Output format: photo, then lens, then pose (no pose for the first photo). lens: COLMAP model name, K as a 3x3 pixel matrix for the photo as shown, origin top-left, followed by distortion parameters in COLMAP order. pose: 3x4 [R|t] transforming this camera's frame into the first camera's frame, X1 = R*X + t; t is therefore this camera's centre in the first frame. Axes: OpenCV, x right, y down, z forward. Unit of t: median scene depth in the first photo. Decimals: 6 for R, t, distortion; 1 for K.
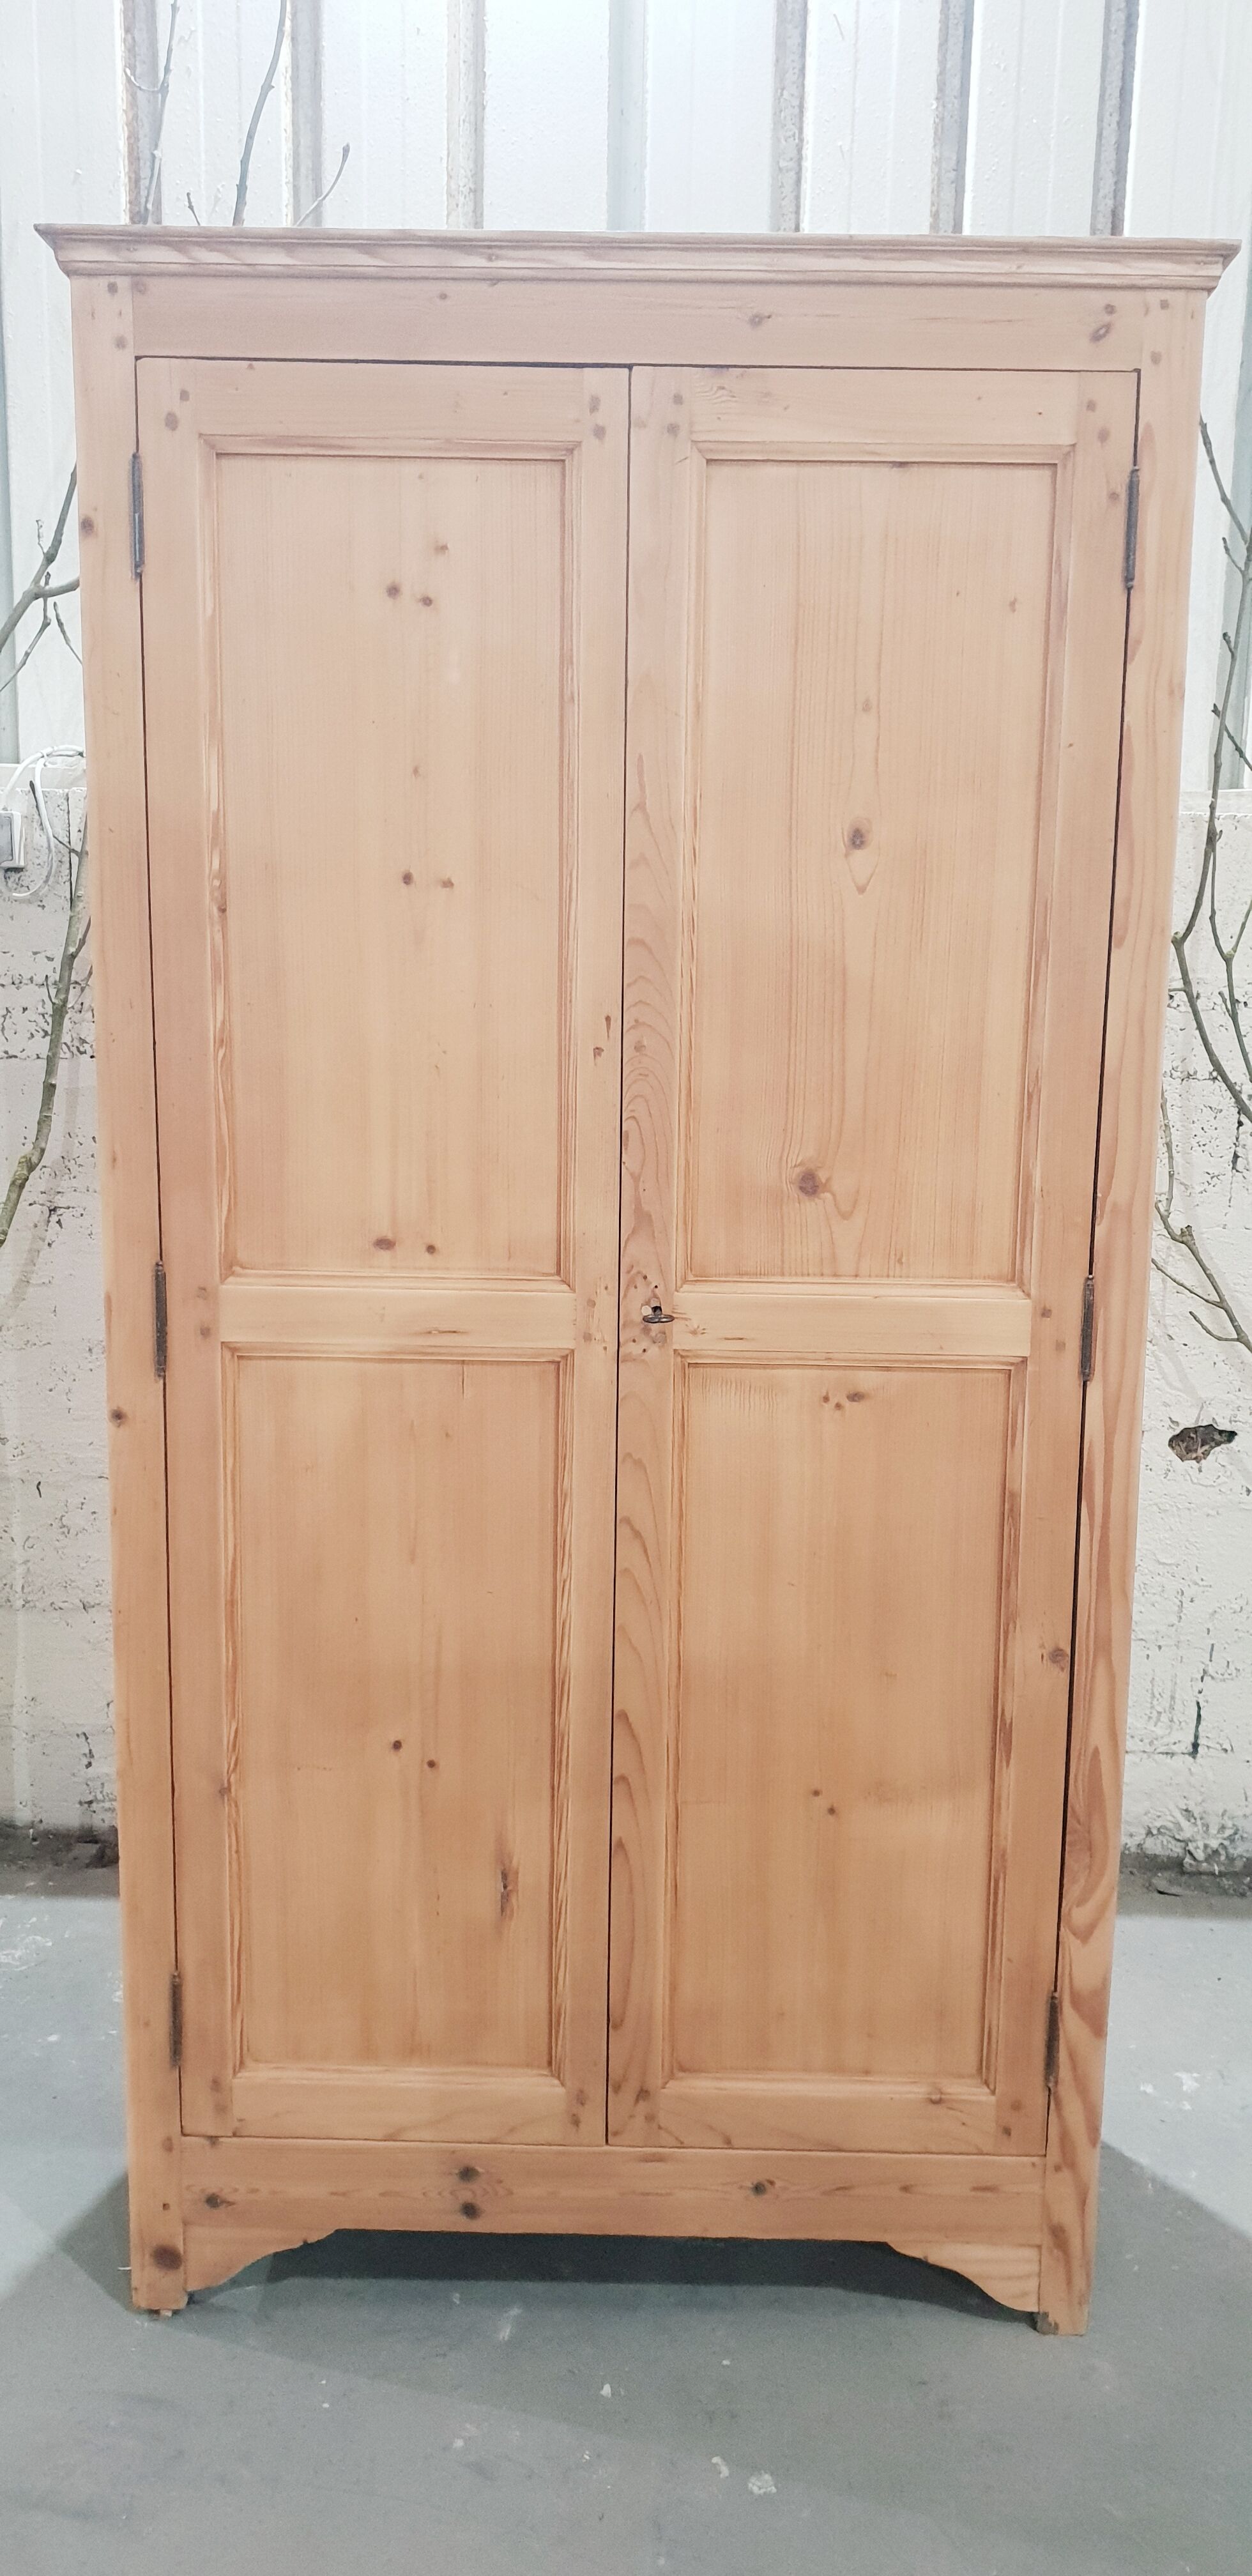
lens RADIAL K [[2018.9, 0, 660.9], [0, 2018.9, 1281.8], [0, 0, 1]] dist [0.041790, -0.059904]
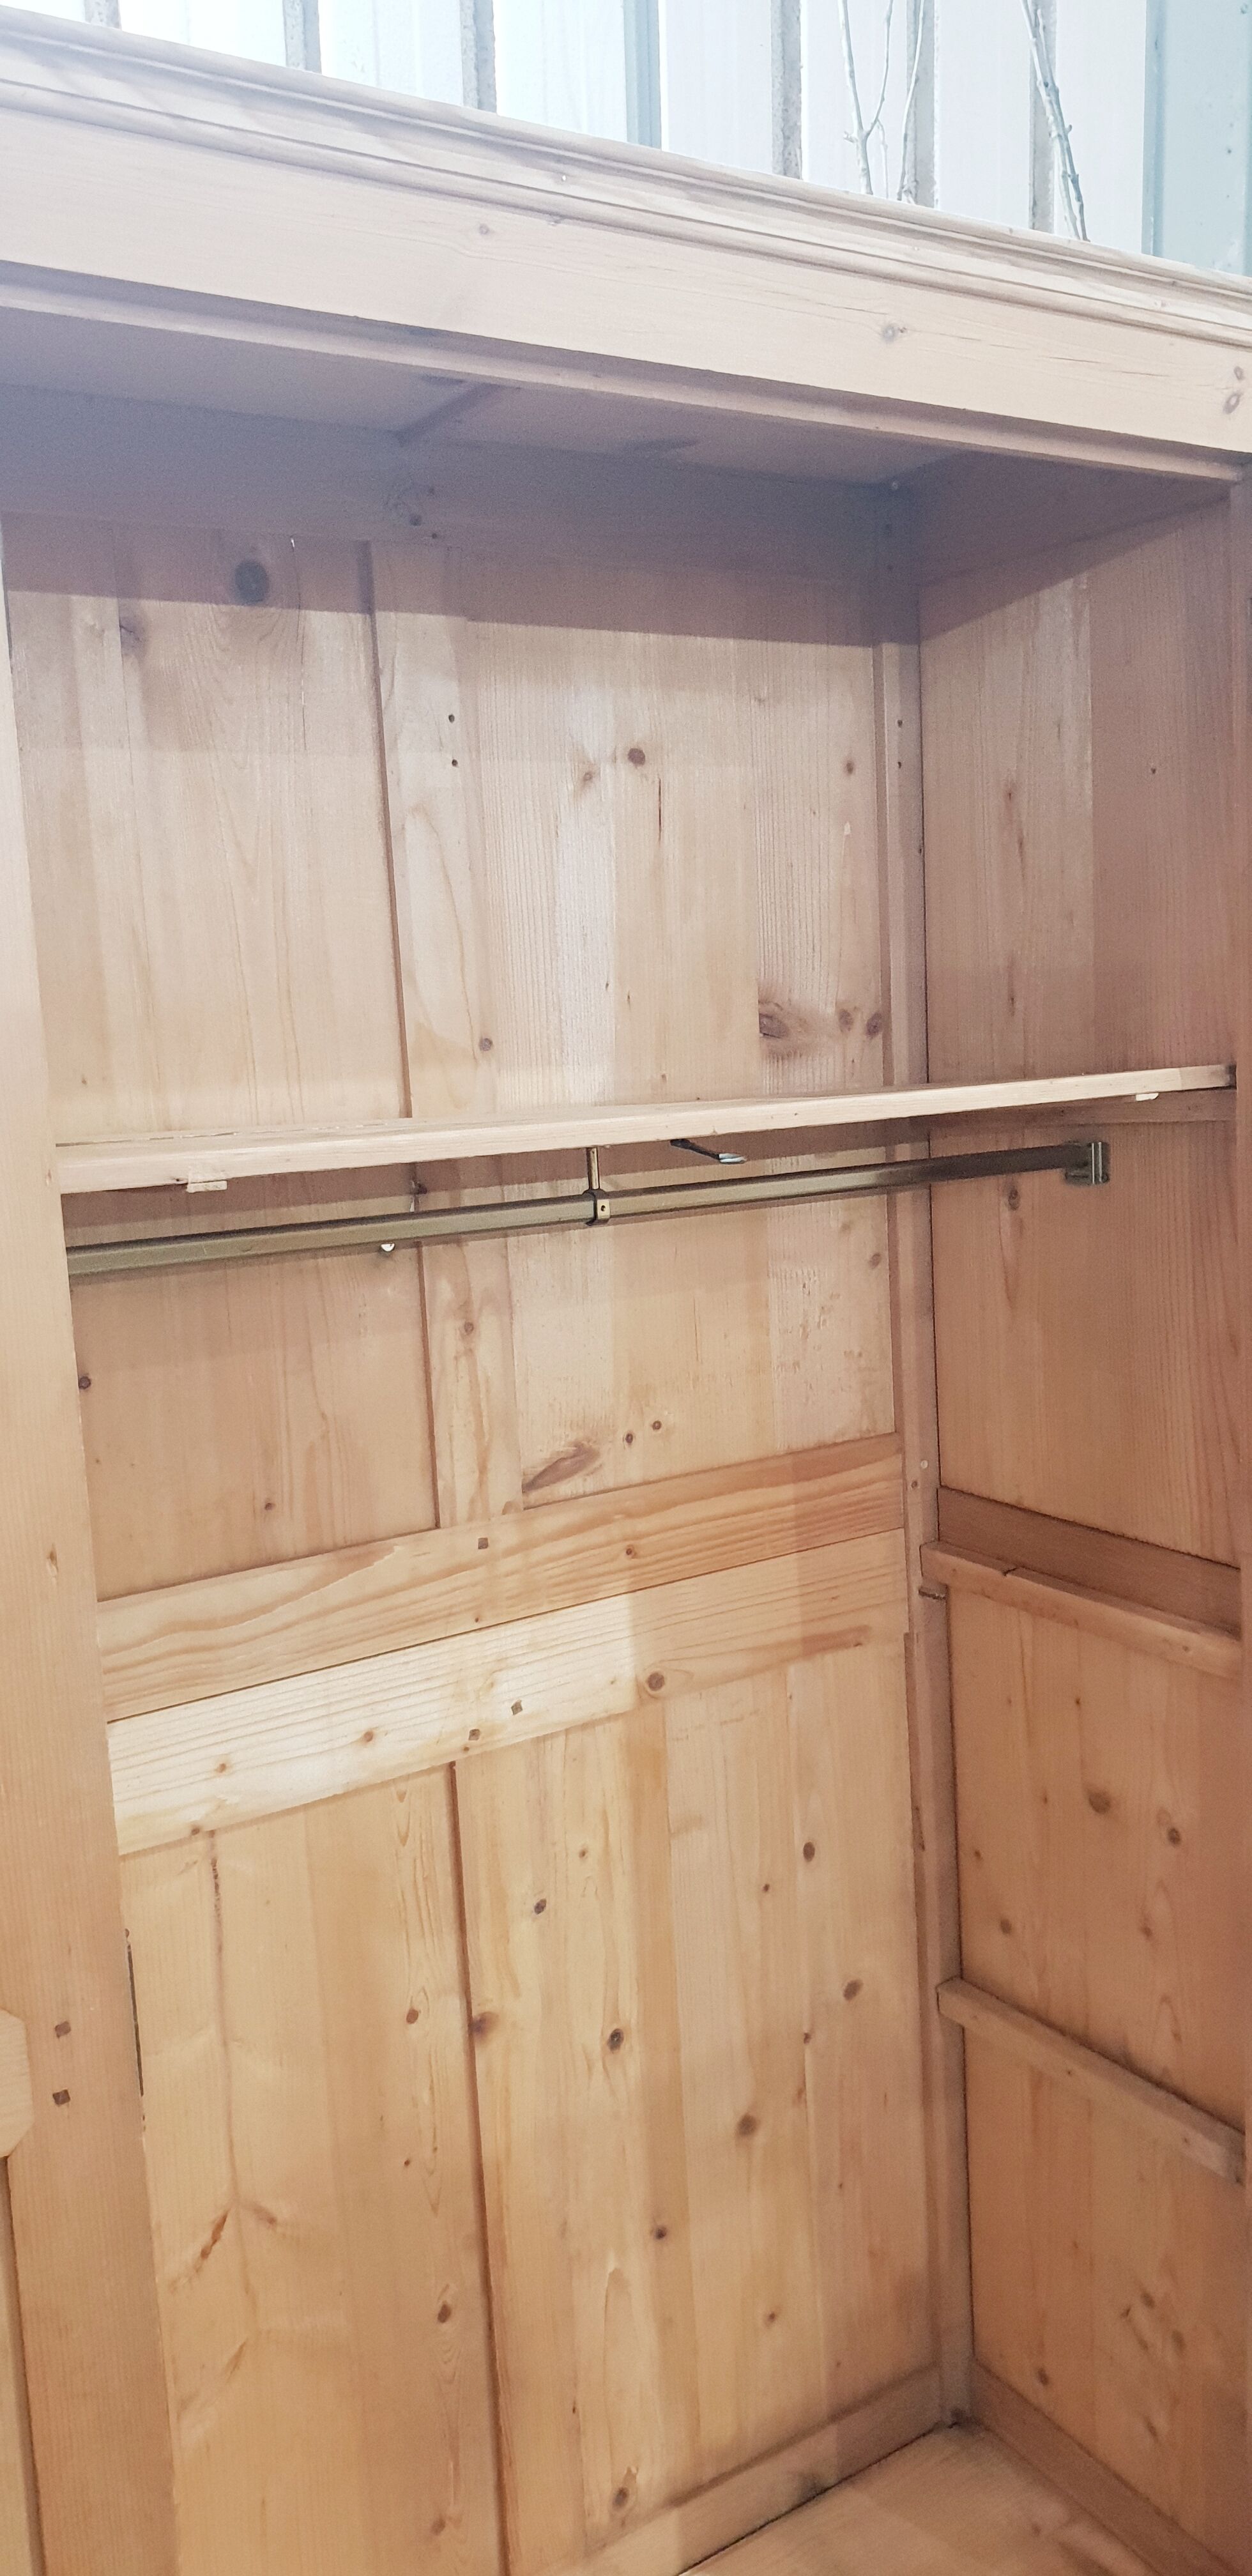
lens RADIAL K [[2018.9, 0, 669.8], [0, 2018.9, 1279.1], [0, 0, 1]] dist [0.041790, -0.059904]
pose [[0.824037, -0.135976, 0.549976, -0.398444], [0.155912, 0.987714, 0.010598, -0.162344], [-0.544660, 0.077014, 0.835113, 0.452045]]
